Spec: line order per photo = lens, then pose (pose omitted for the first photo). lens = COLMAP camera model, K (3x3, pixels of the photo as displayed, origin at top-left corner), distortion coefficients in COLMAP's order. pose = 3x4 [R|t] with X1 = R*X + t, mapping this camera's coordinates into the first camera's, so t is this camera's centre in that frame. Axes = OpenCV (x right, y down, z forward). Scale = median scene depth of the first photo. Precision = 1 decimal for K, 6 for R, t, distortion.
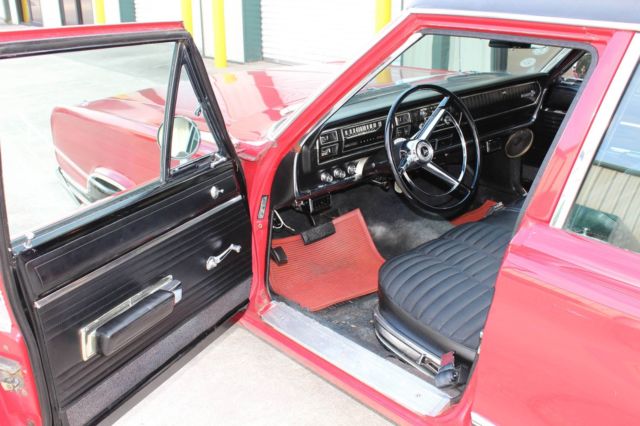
lens RADIAL K [[674.7, 0, 321.7], [0, 674.7, 224.4], [0, 0, 1]] dist [-0.142273, 0.198263]
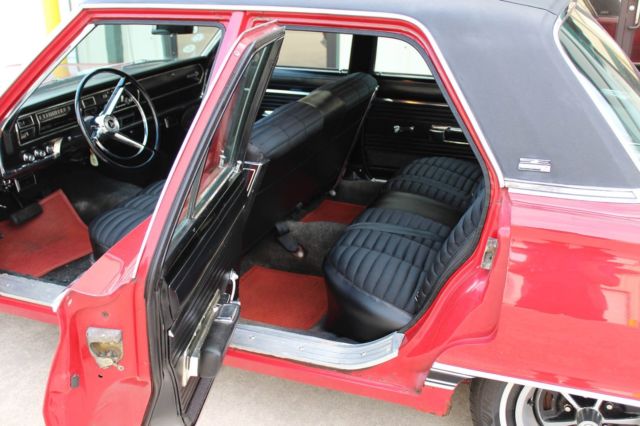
lens RADIAL K [[674.7, 0, 321.7], [0, 674.7, 224.4], [0, 0, 1]] dist [-0.142273, 0.198263]
pose [[0.892070, -0.161033, 0.422231, -0.040373], [0.161649, 0.986241, 0.034614, 0.083204], [-0.421996, 0.037375, 0.905827, -0.218564]]
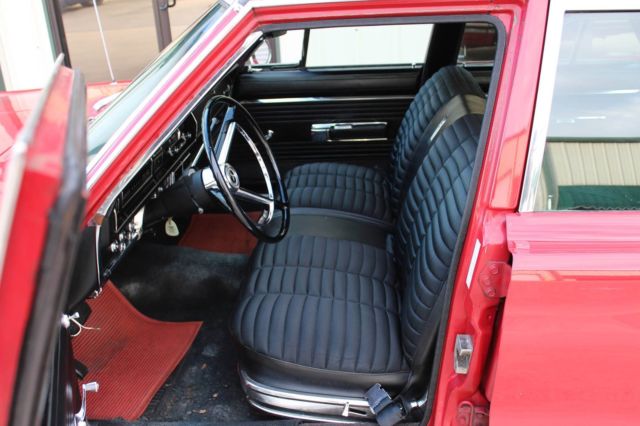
lens RADIAL K [[674.7, 0, 321.7], [0, 674.7, 224.4], [0, 0, 1]] dist [-0.142273, 0.198263]
pose [[0.733932, -0.301678, 0.608551, -0.267951], [0.300086, 0.947786, 0.107934, -0.103719], [-0.609338, 0.103402, 0.786140, 0.276199]]
